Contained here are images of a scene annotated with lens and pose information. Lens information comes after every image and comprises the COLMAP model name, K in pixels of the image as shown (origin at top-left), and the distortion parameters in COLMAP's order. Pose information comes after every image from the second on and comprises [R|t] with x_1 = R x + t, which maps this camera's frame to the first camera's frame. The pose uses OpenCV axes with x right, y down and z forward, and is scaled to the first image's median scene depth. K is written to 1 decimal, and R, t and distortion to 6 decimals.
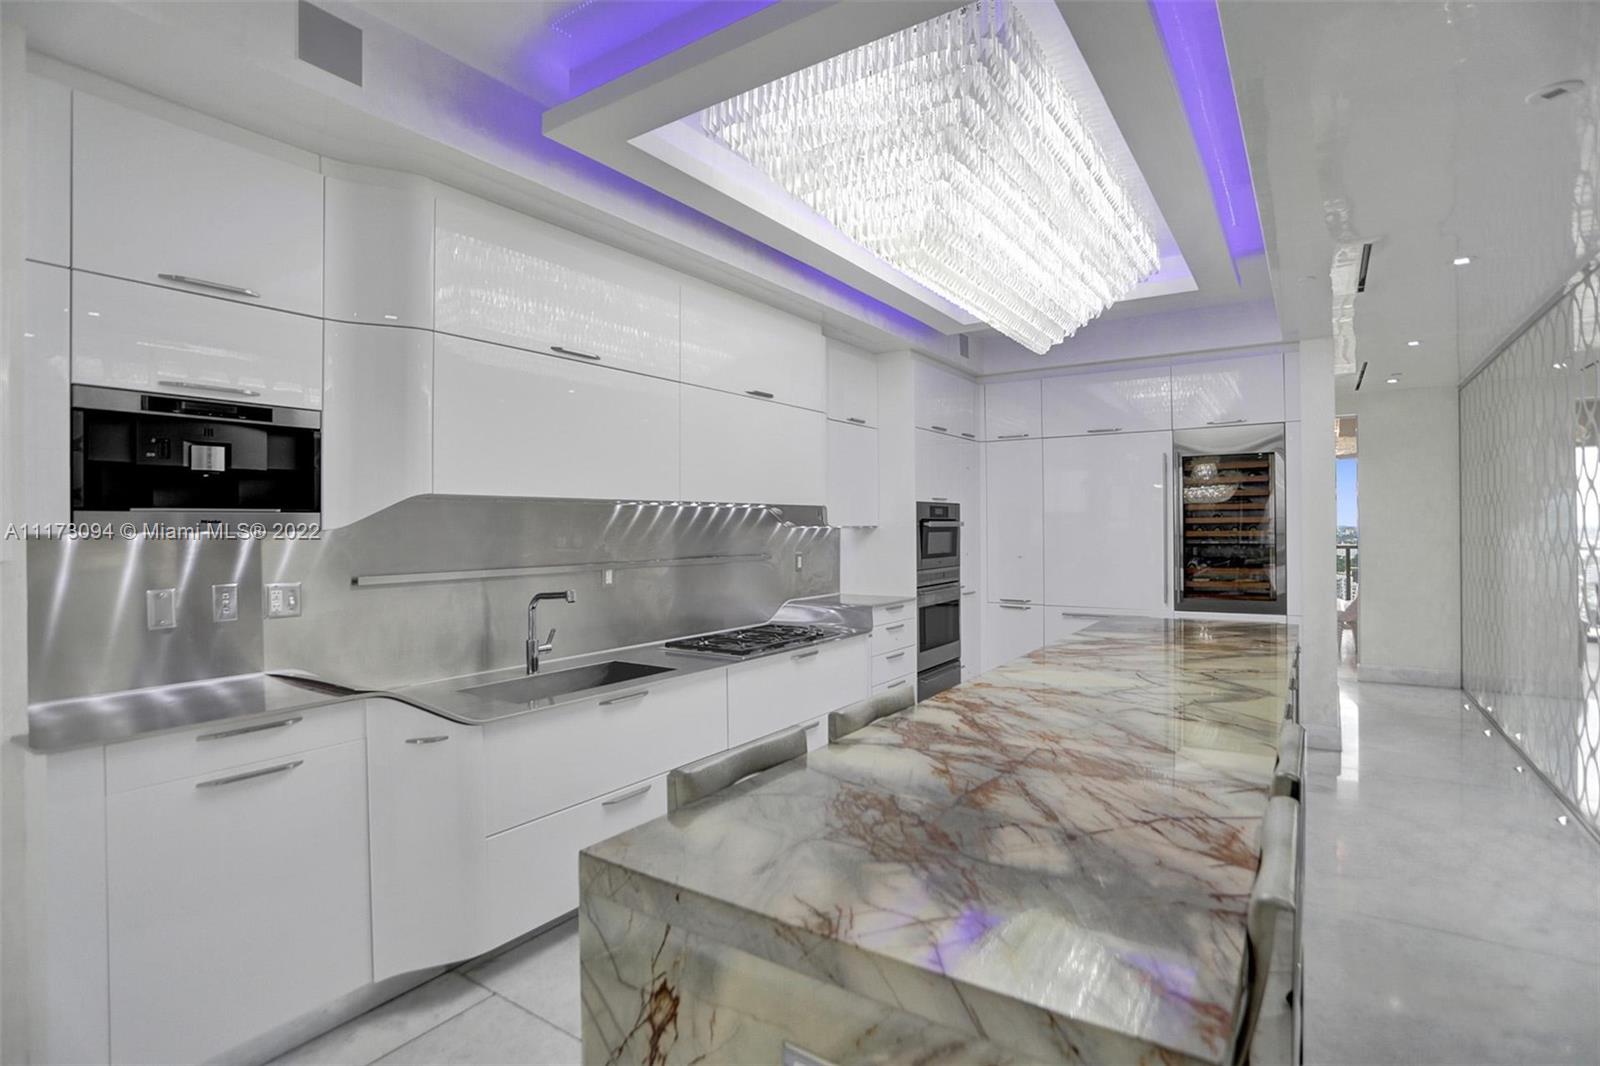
lens RADIAL K [[792.0, 0, 799.8], [0, 792.0, 517.2], [0, 0, 1]] dist [-0.048722, 0.028501]
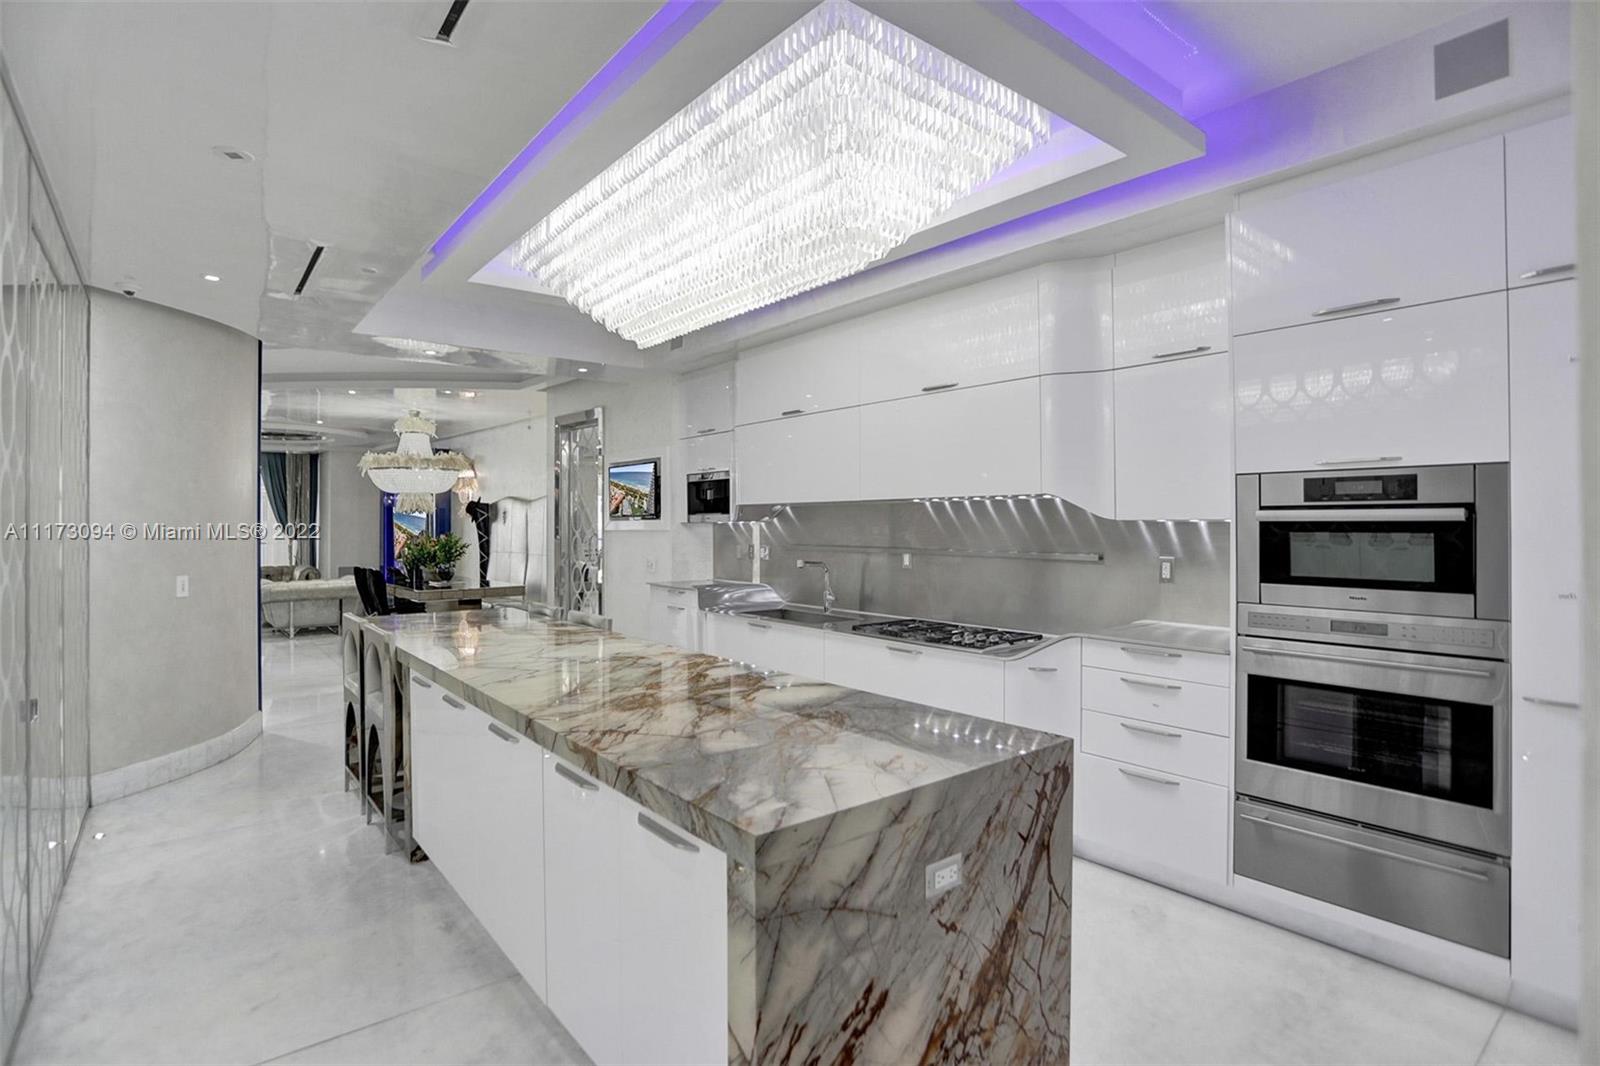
lens RADIAL K [[782.2, 0, 796.6], [0, 782.2, 514.1], [0, 0, 1]] dist [-0.037351, 0.000407]
pose [[-0.278027, 0.007280, -0.960546, 1.027623], [0.026746, 0.999642, -0.000165, -0.001962], [0.960201, -0.025737, -0.278122, 1.201123]]
